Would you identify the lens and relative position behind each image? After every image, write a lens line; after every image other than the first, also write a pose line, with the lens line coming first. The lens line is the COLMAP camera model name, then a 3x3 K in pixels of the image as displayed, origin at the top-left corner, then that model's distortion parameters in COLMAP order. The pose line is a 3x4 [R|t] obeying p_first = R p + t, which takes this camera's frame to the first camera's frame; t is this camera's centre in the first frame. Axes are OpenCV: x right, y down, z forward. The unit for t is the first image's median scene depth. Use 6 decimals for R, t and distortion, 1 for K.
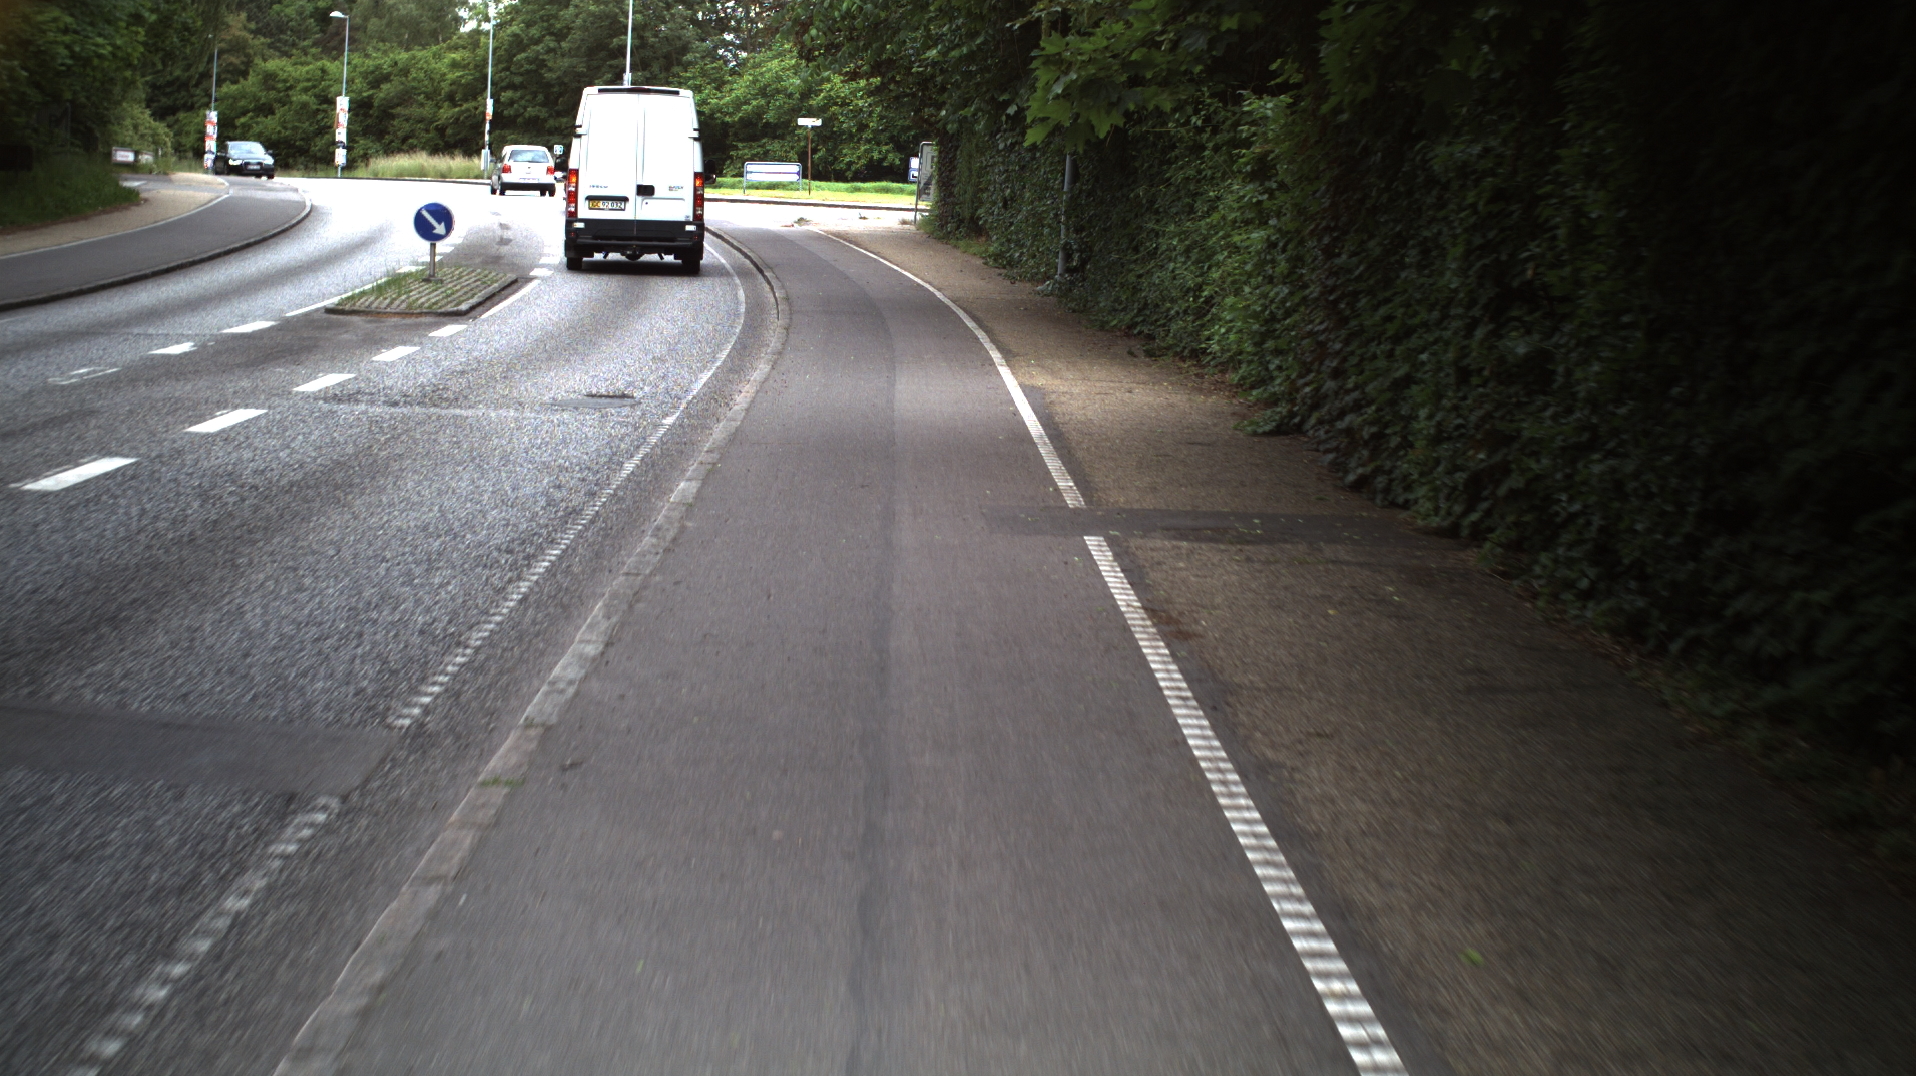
lens RADIAL K [[3449.5, 0, 958.0], [0, 3449.5, 538.0], [0, 0, 1]] dist [-0.324317, 0.293535]
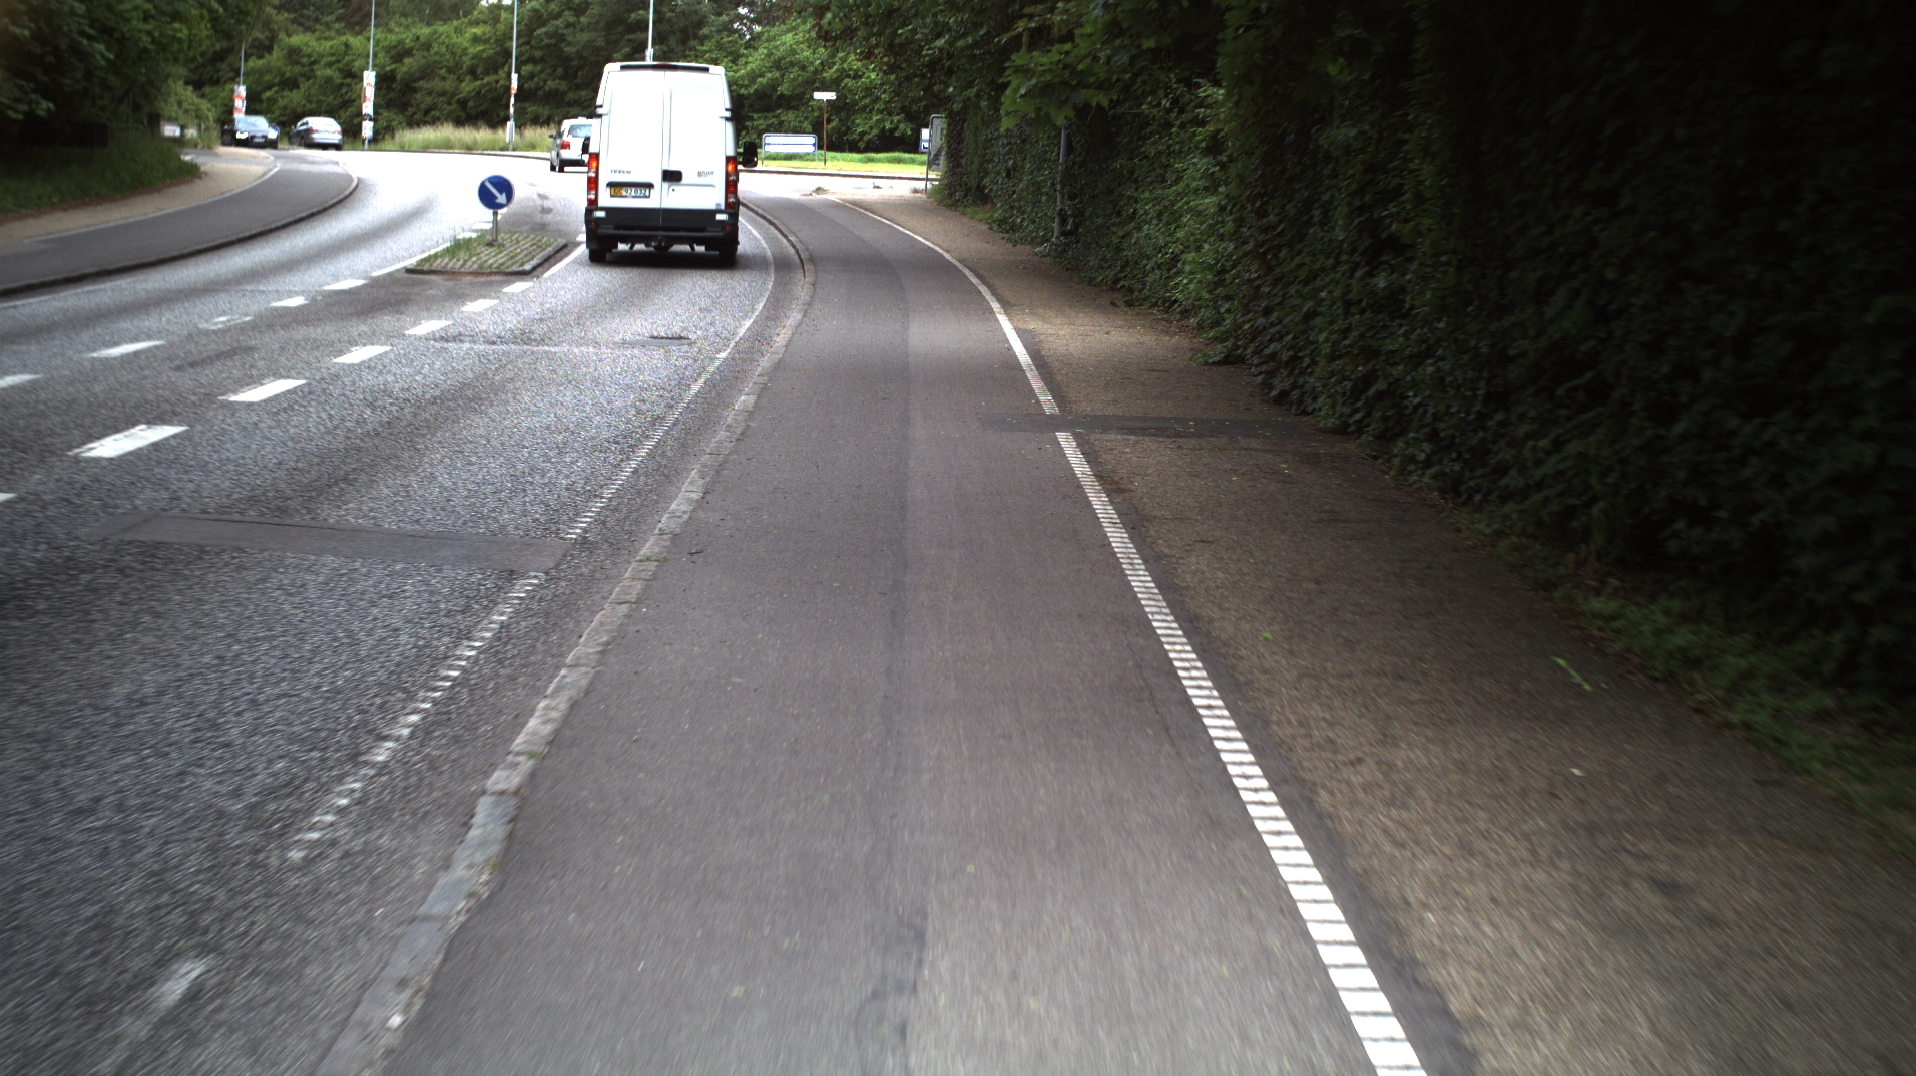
lens RADIAL K [[3449.5, 0, 958.0], [0, 3449.5, 538.0], [0, 0, 1]] dist [-0.324317, 0.293535]
pose [[0.999986, -0.003746, -0.003664, 0.001628], [0.003779, 0.999952, 0.009062, 0.010168], [0.003630, -0.009076, 0.999952, -0.110242]]
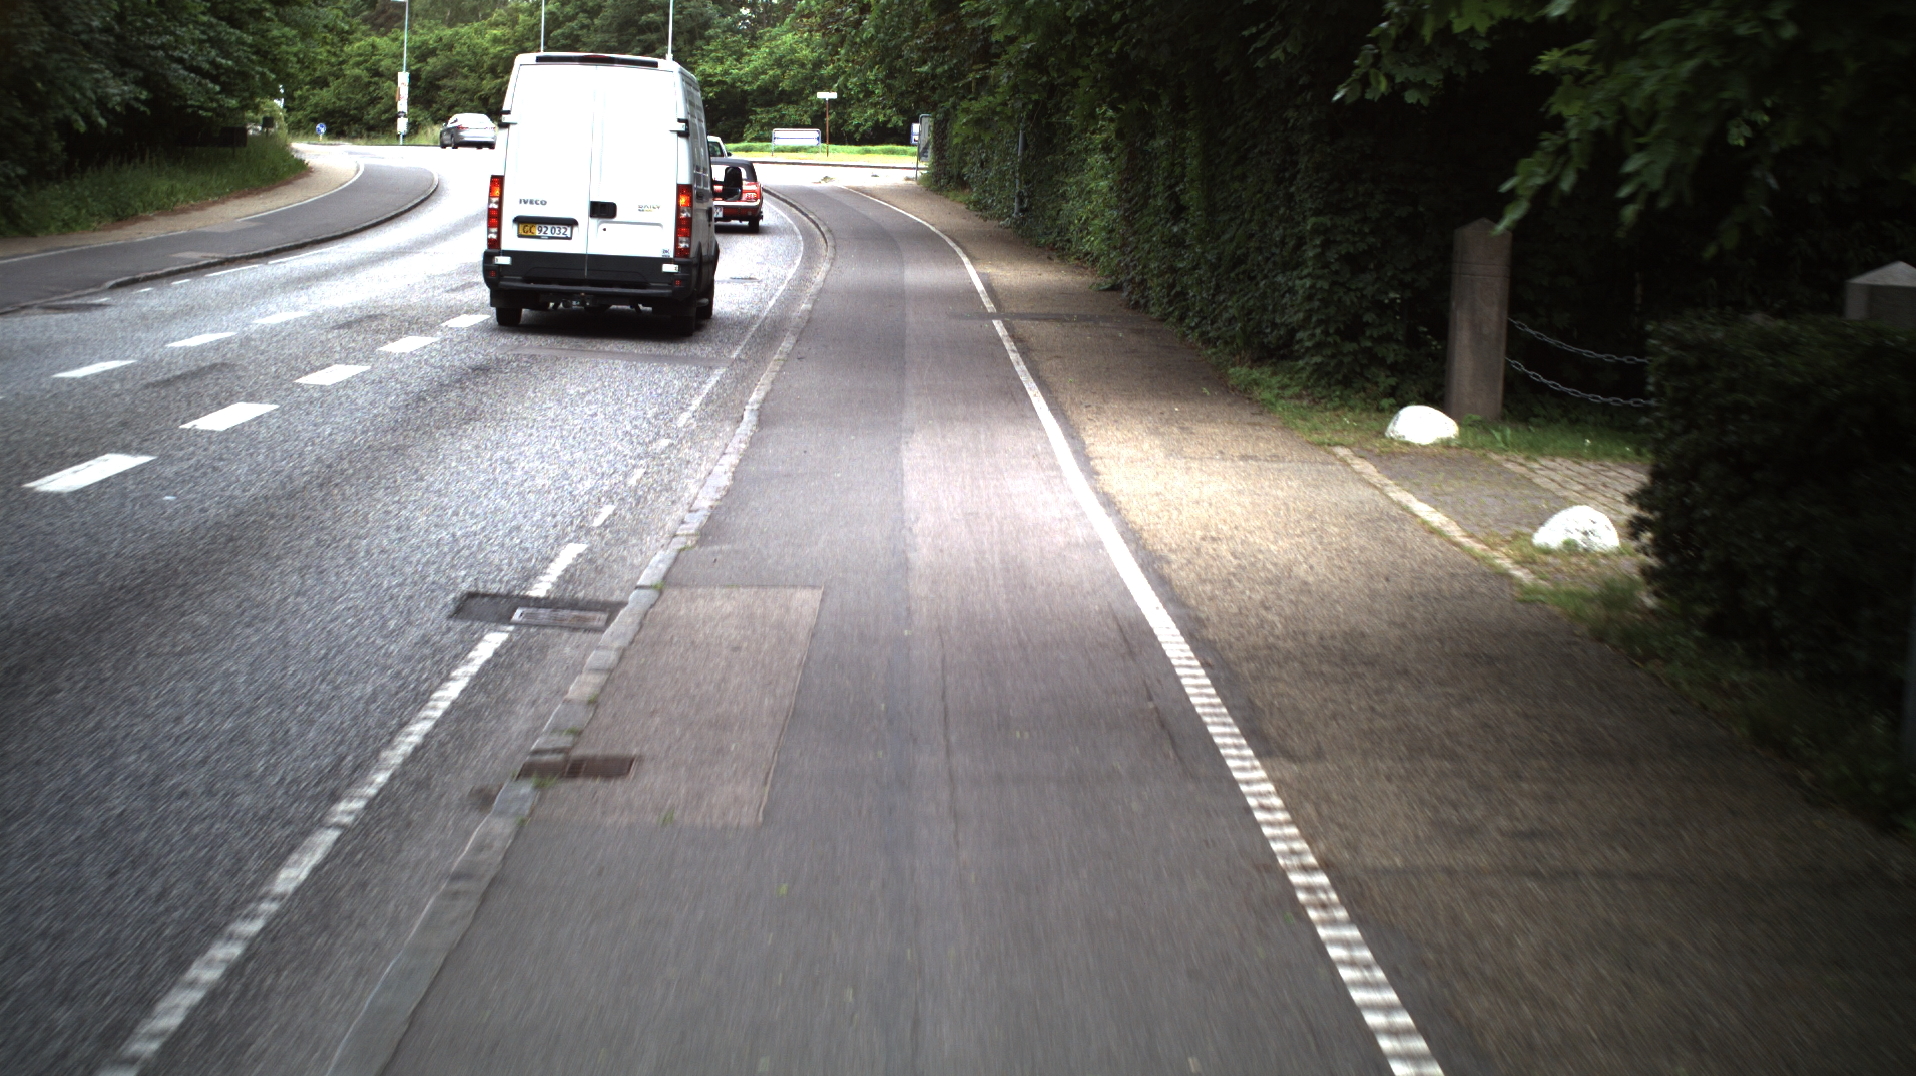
lens RADIAL K [[3449.5, 0, 958.0], [0, 3449.5, 538.0], [0, 0, 1]] dist [-0.324317, 0.293535]
pose [[0.999935, -0.011185, -0.002022, 0.006542], [0.011210, 0.999856, 0.012711, 0.040726], [0.001880, -0.012733, 0.999917, -0.442229]]
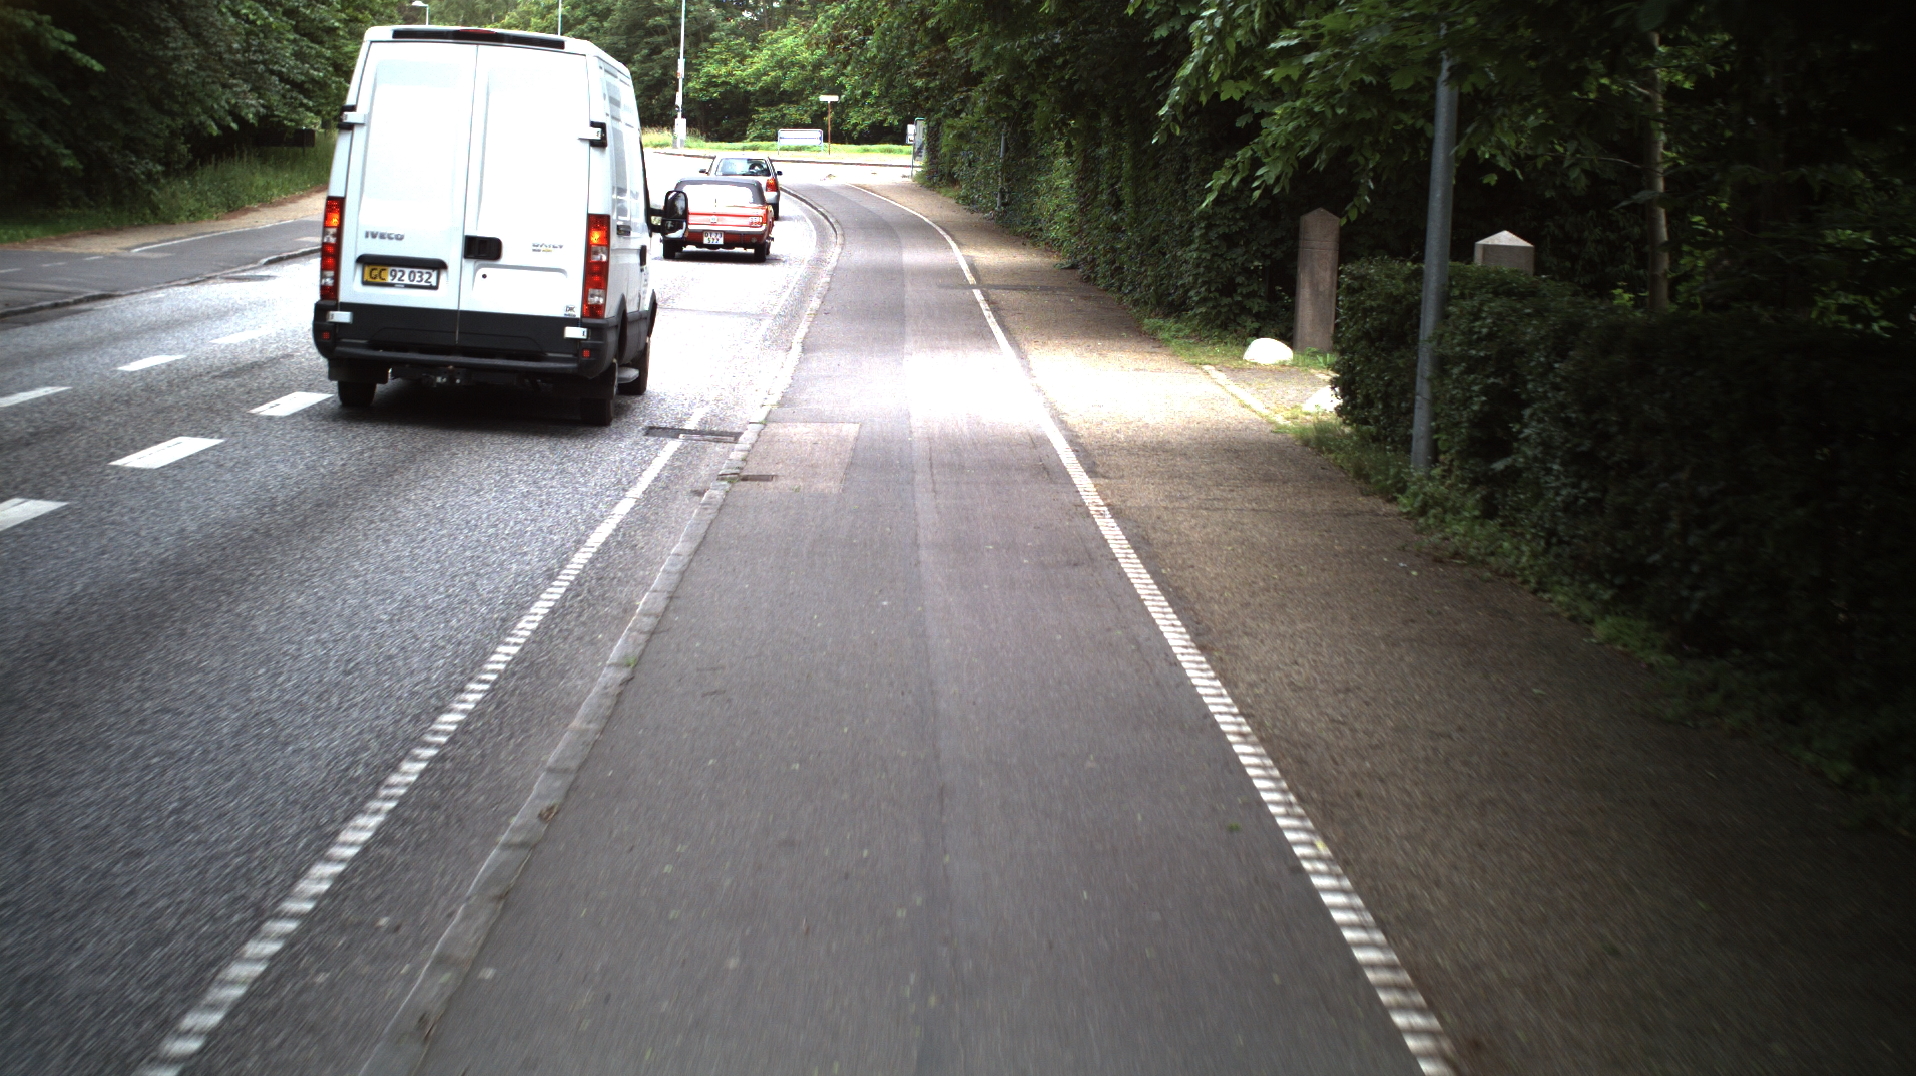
lens RADIAL K [[3449.5, 0, 958.0], [0, 3449.5, 538.0], [0, 0, 1]] dist [-0.324317, 0.293535]
pose [[0.999953, -0.009719, -0.000215, 0.008676], [0.009721, 0.999856, 0.013940, 0.059881], [0.000079, -0.013942, 0.999903, -0.663643]]
